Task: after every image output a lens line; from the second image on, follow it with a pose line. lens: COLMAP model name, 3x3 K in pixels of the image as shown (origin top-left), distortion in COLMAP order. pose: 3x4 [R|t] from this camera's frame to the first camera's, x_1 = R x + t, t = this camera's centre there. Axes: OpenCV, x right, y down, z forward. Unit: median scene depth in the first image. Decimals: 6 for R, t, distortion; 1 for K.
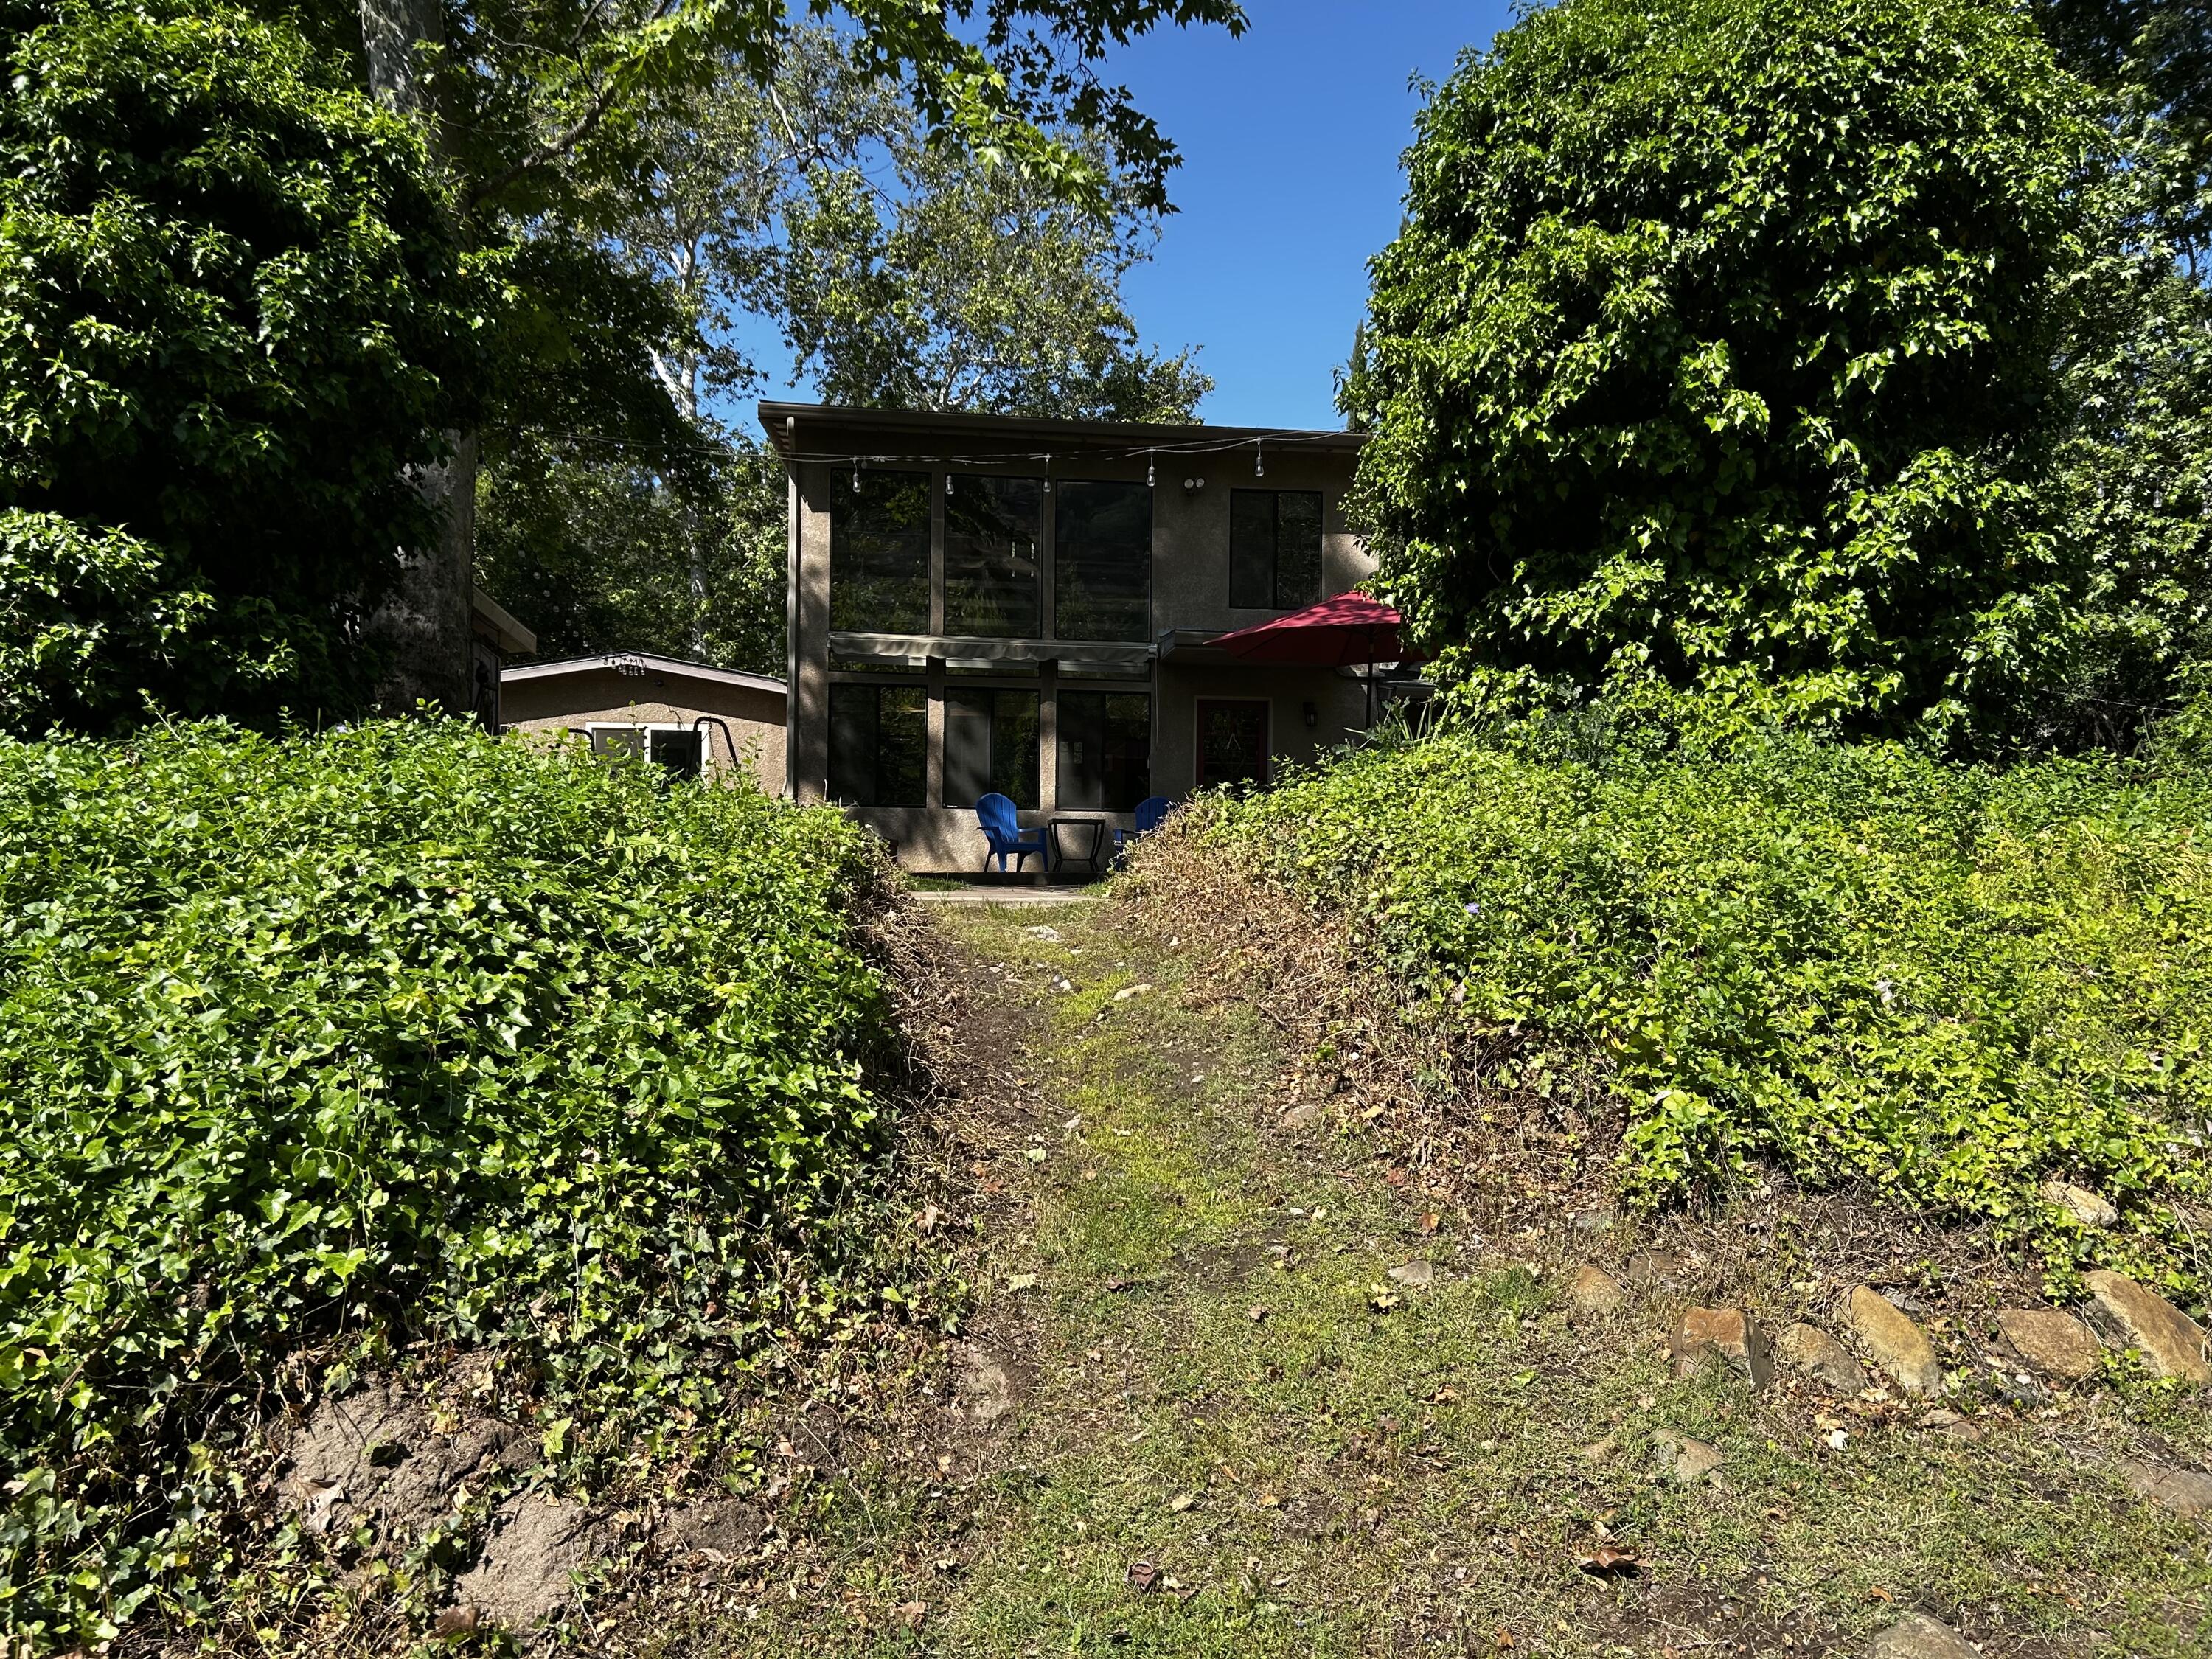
lens RADIAL K [[1696.1, 0, 1111.0], [0, 1696.1, 829.1], [0, 0, 1]] dist [0.026074, 0.000430]
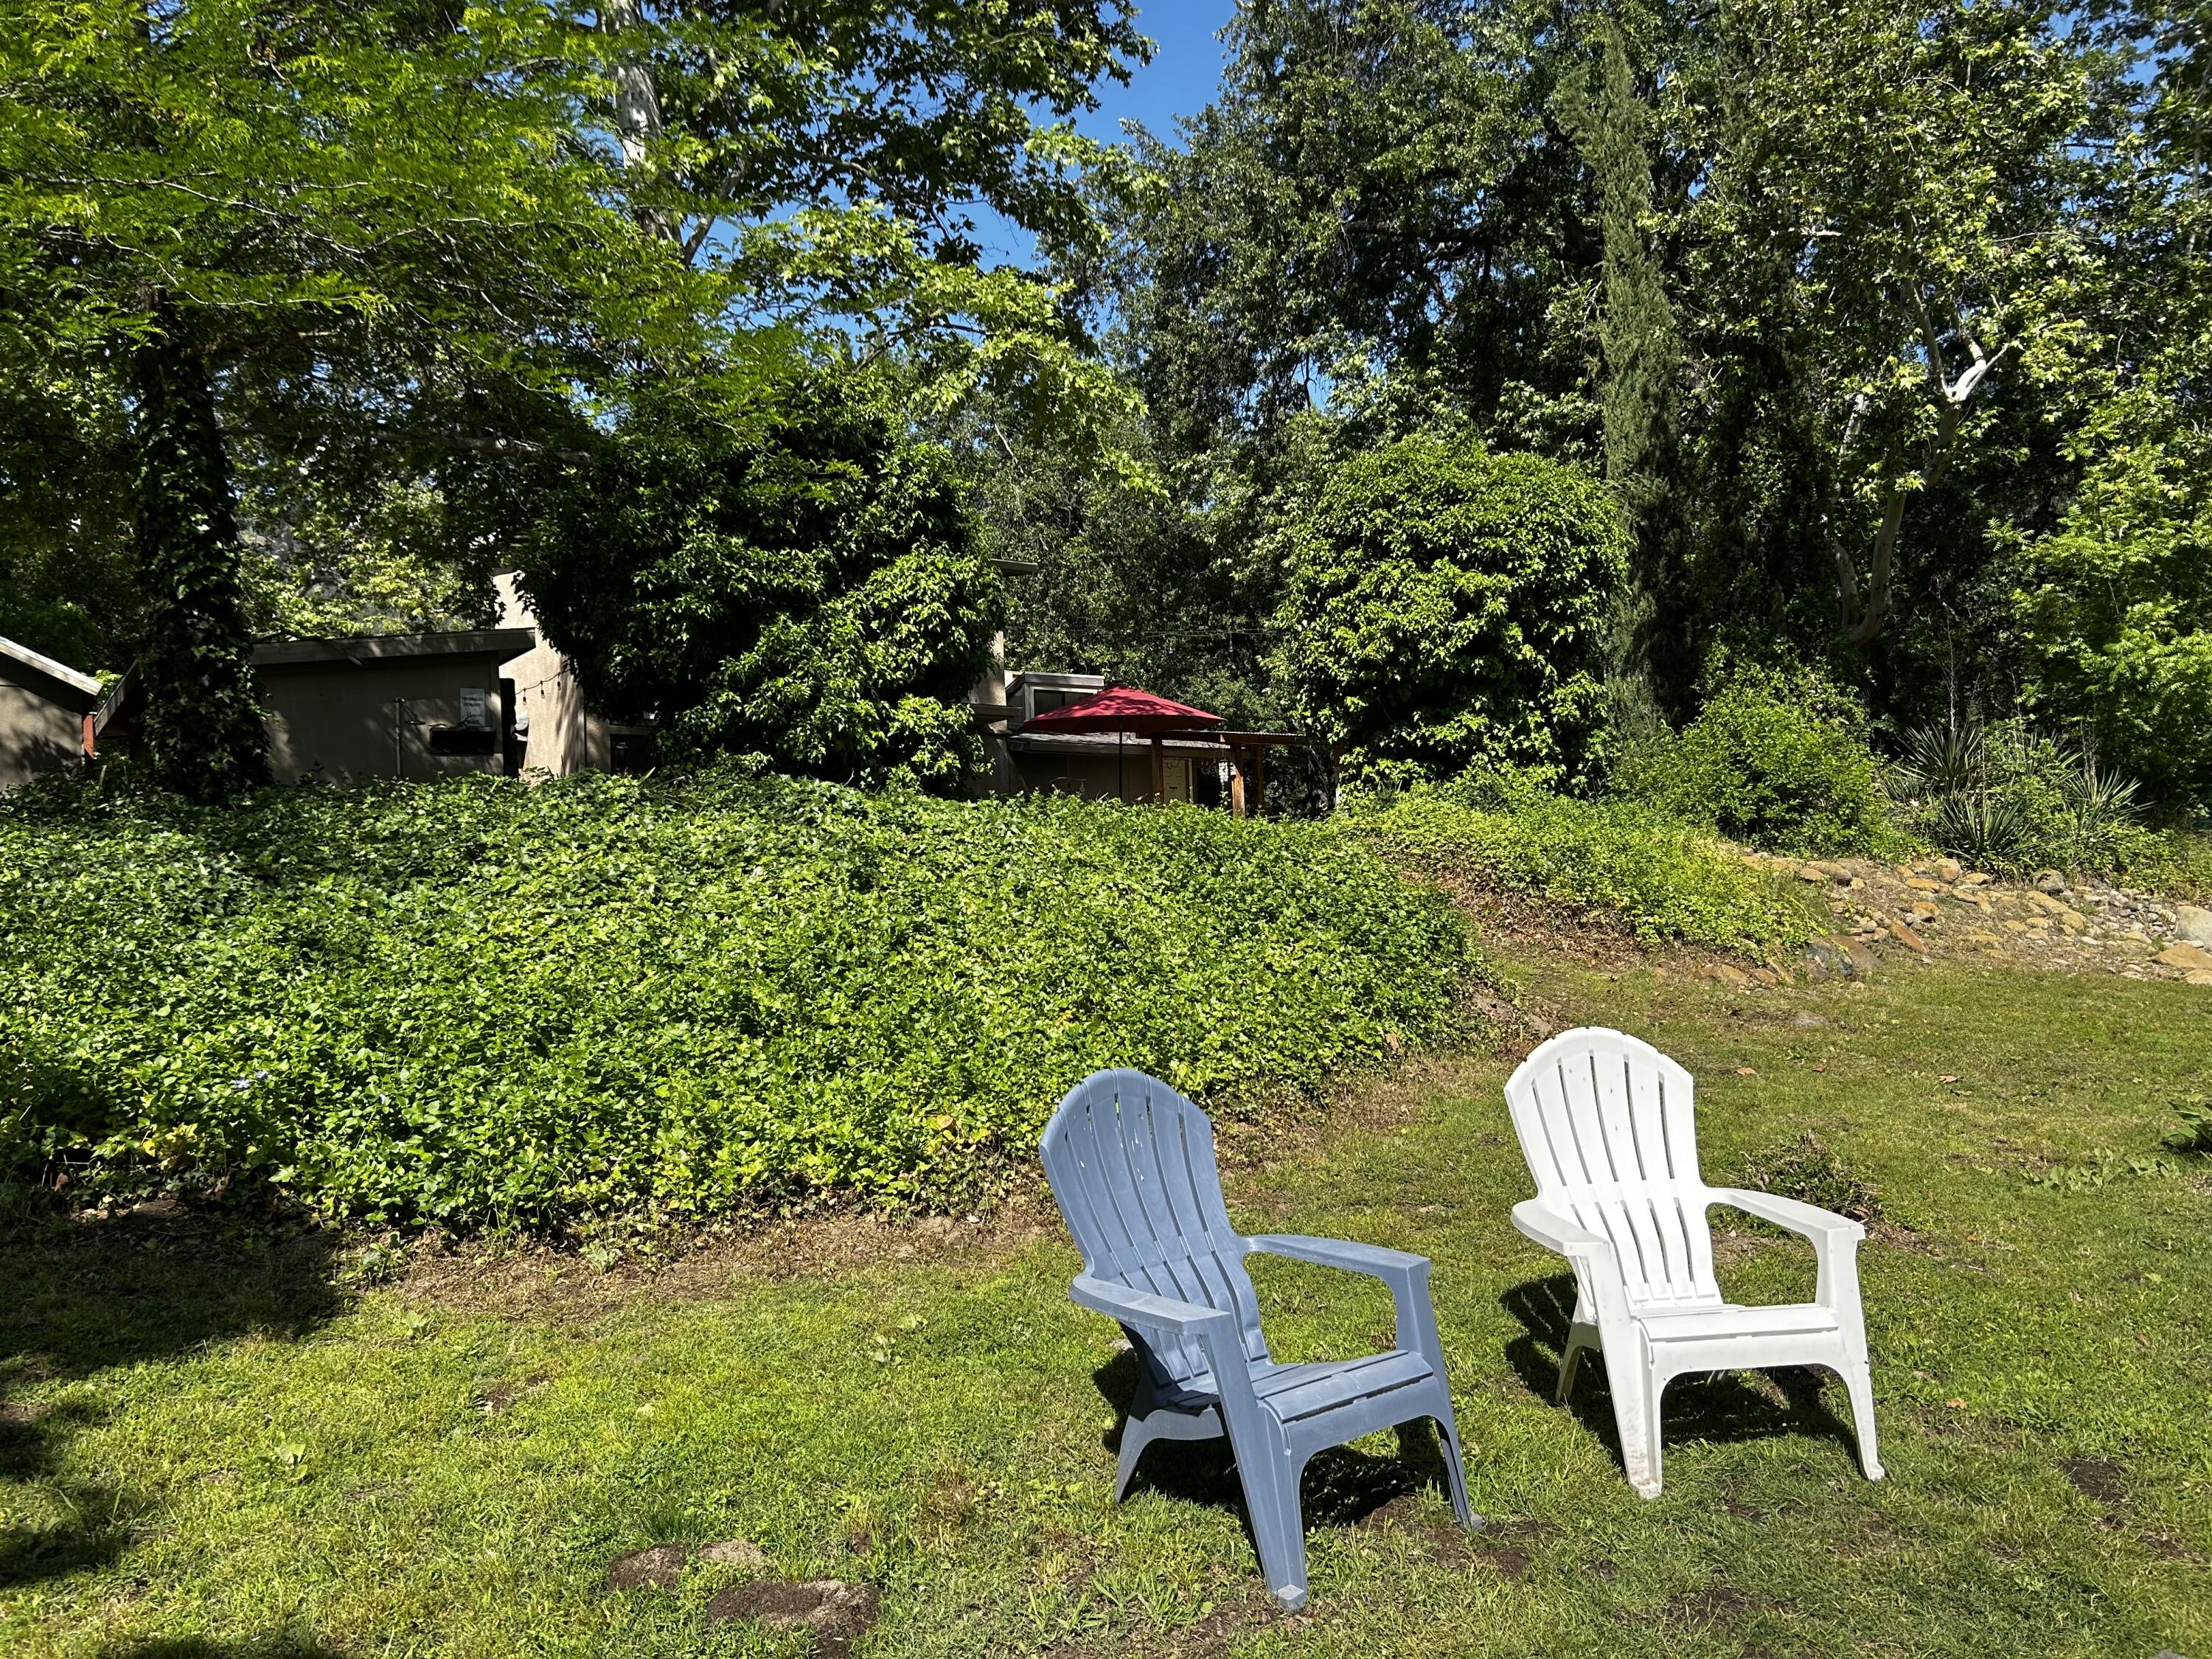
lens RADIAL K [[1696.1, 0, 1101.6], [0, 1696.1, 828.5], [0, 0, 1]] dist [0.026074, 0.000430]
pose [[0.911466, -0.014558, 0.411117, -1.068617], [0.024889, 0.999494, -0.019787, 0.023821], [-0.410621, 0.028268, 0.911368, -0.831567]]
